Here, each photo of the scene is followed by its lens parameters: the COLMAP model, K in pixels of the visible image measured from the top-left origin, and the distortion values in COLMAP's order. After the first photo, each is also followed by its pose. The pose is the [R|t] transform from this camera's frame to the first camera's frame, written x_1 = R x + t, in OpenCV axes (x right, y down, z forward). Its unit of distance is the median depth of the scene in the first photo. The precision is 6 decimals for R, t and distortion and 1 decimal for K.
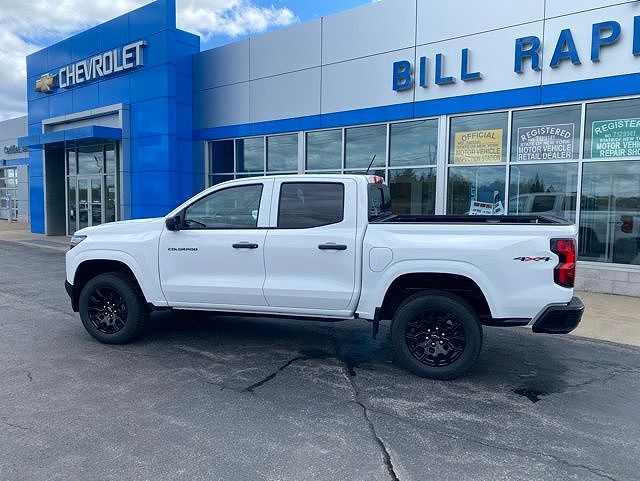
lens RADIAL K [[495.2, 0, 313.9], [0, 495.2, 240.3], [0, 0, 1]] dist [0.035967, -0.035627]
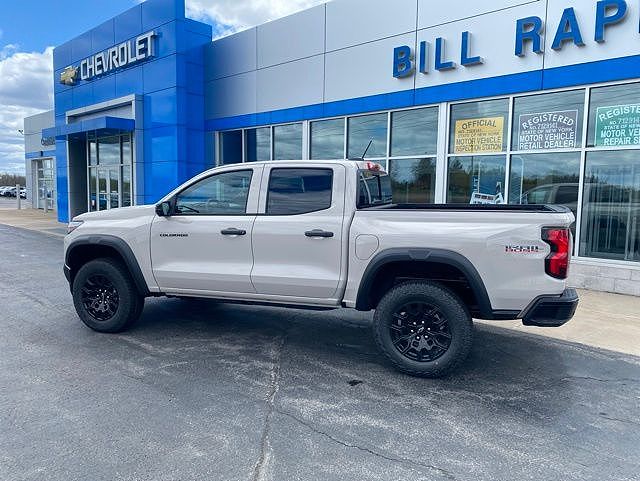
lens RADIAL K [[495.2, 0, 320.3], [0, 495.2, 240.2], [0, 0, 1]] dist [0.035967, -0.035627]
pose [[0.997083, 0.011942, -0.075381, 0.099240], [-0.010680, 0.999796, 0.017127, -0.000613], [0.075570, -0.016272, 0.997008, 0.024581]]
